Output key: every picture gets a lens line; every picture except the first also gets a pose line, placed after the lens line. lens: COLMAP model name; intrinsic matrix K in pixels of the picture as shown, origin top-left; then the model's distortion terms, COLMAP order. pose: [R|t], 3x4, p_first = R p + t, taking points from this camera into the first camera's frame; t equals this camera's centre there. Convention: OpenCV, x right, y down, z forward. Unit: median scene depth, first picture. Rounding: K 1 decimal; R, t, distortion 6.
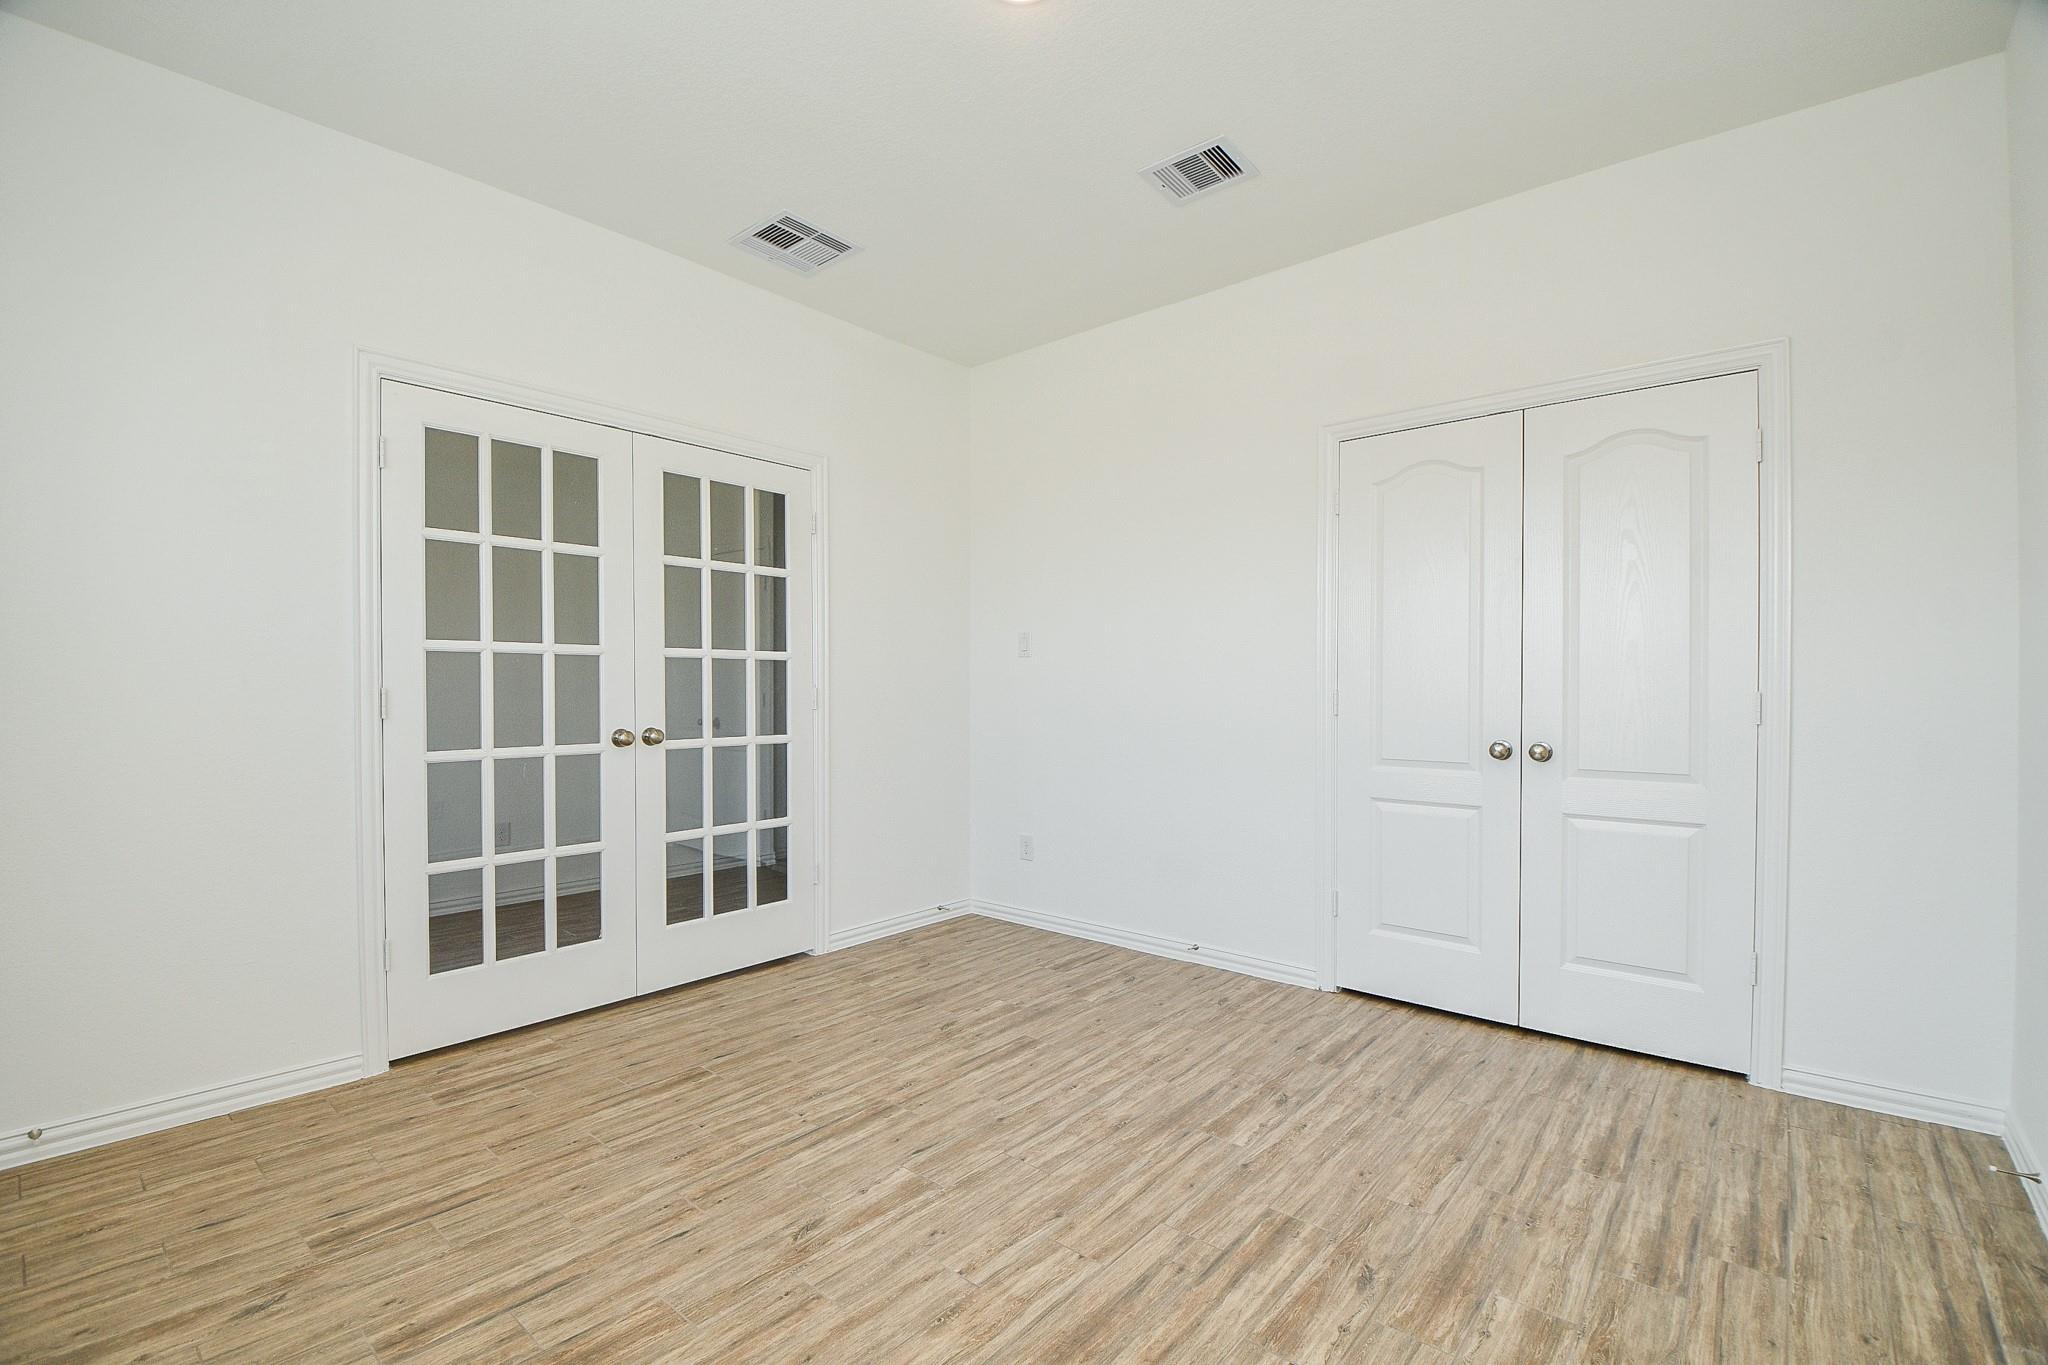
lens RADIAL K [[923.6, 0, 1027.2], [0, 923.6, 691.4], [0, 0, 1]] dist [-0.018669, -0.004552]
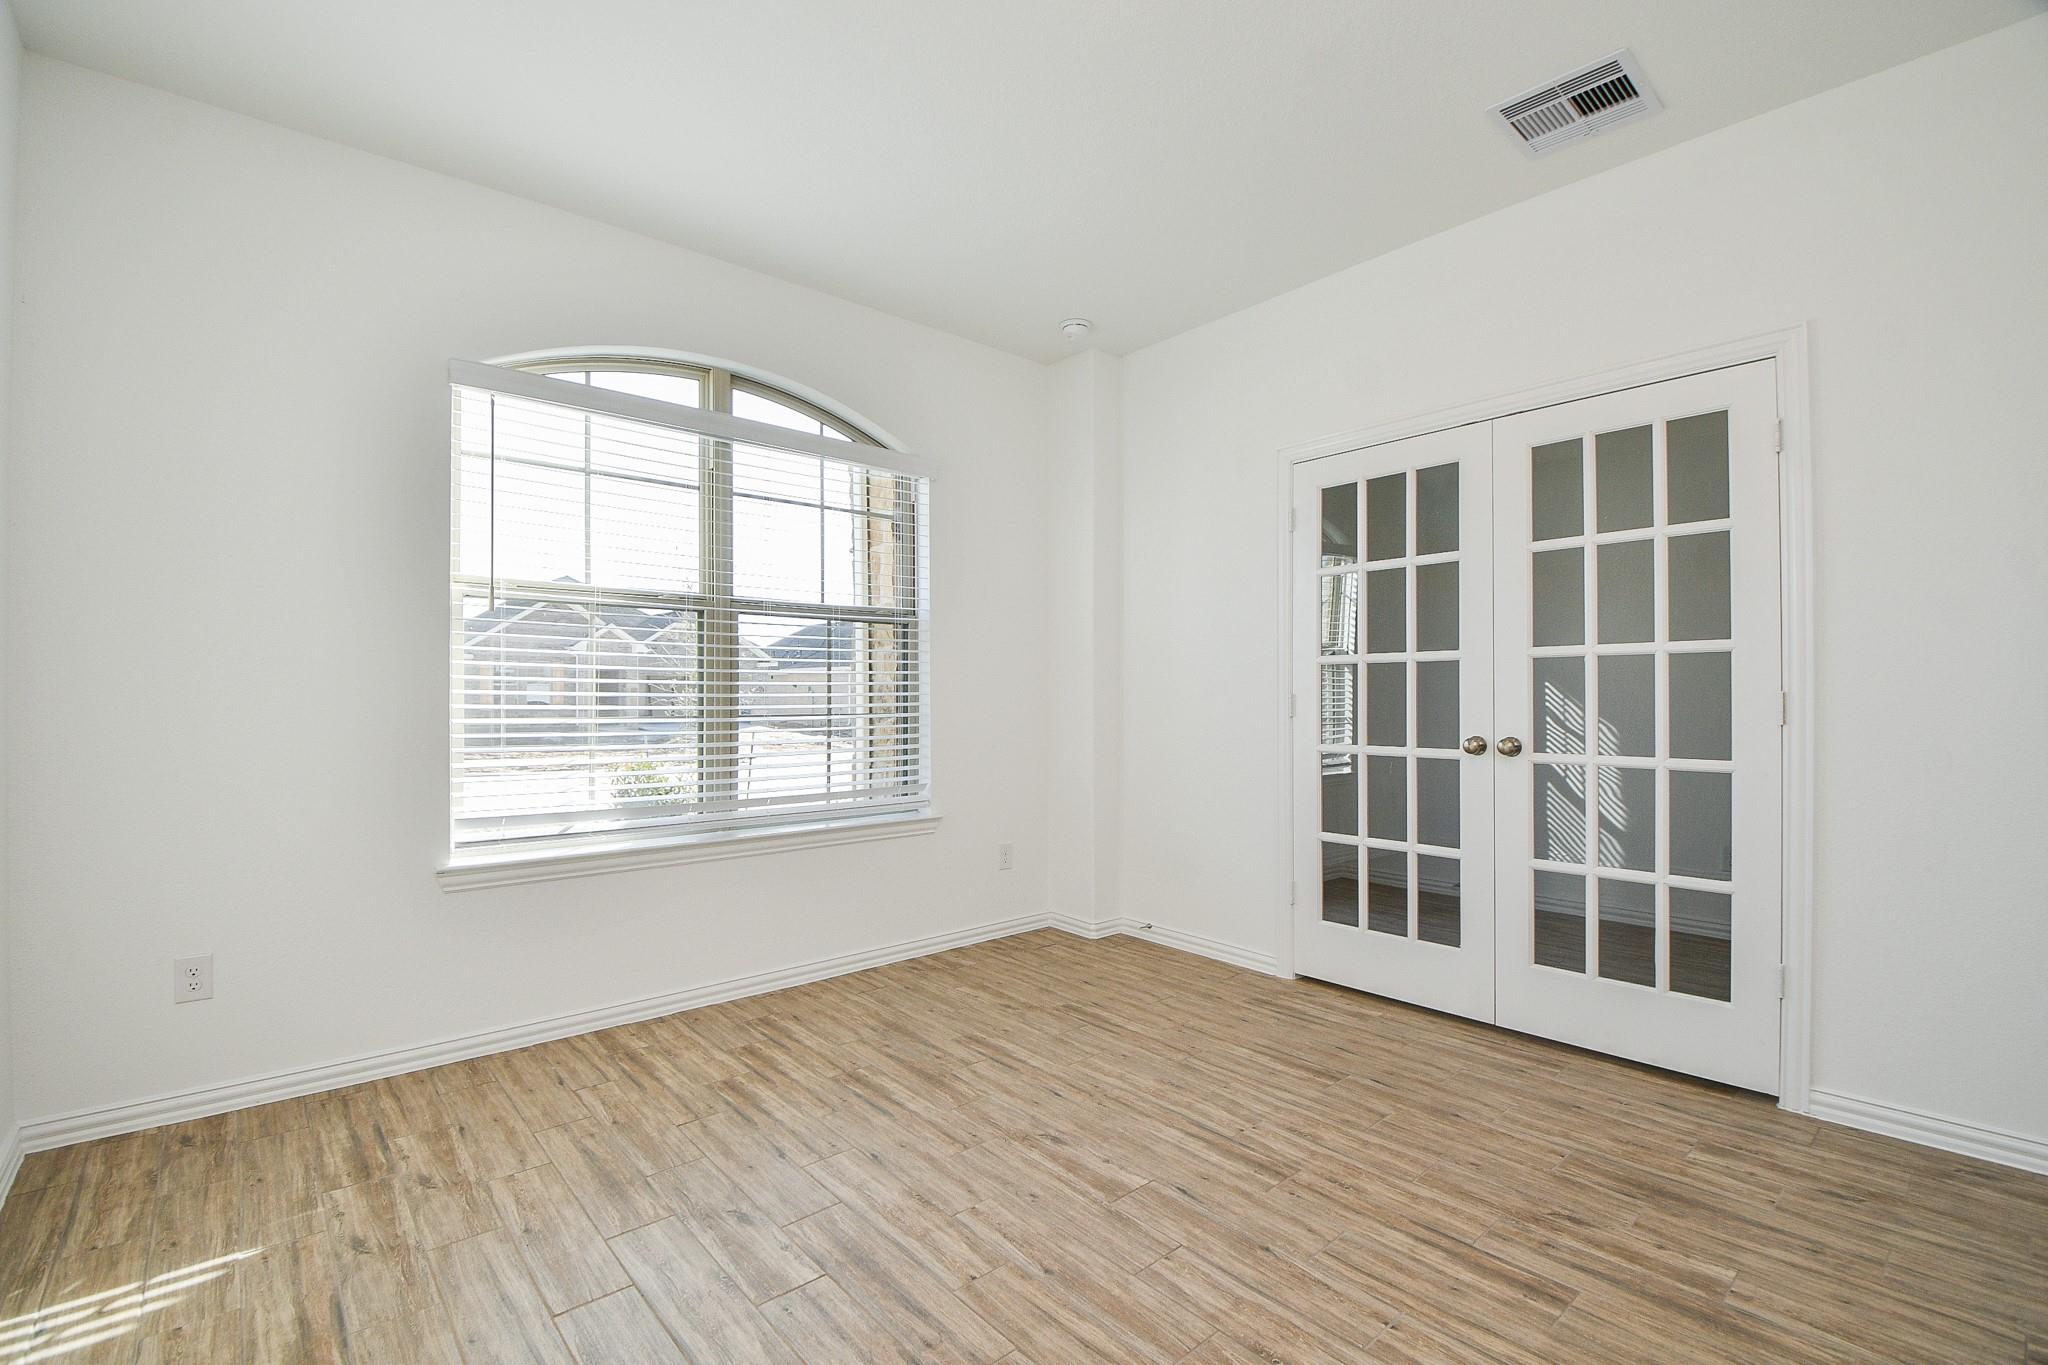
lens RADIAL K [[923.6, 0, 1018.9], [0, 923.6, 688.7], [0, 0, 1]] dist [-0.018669, -0.004552]
pose [[-0.186510, -0.004808, -0.982441, 0.627590], [0.002111, 0.999984, -0.005294, -0.004703], [0.982451, -0.003061, -0.186497, 0.761906]]
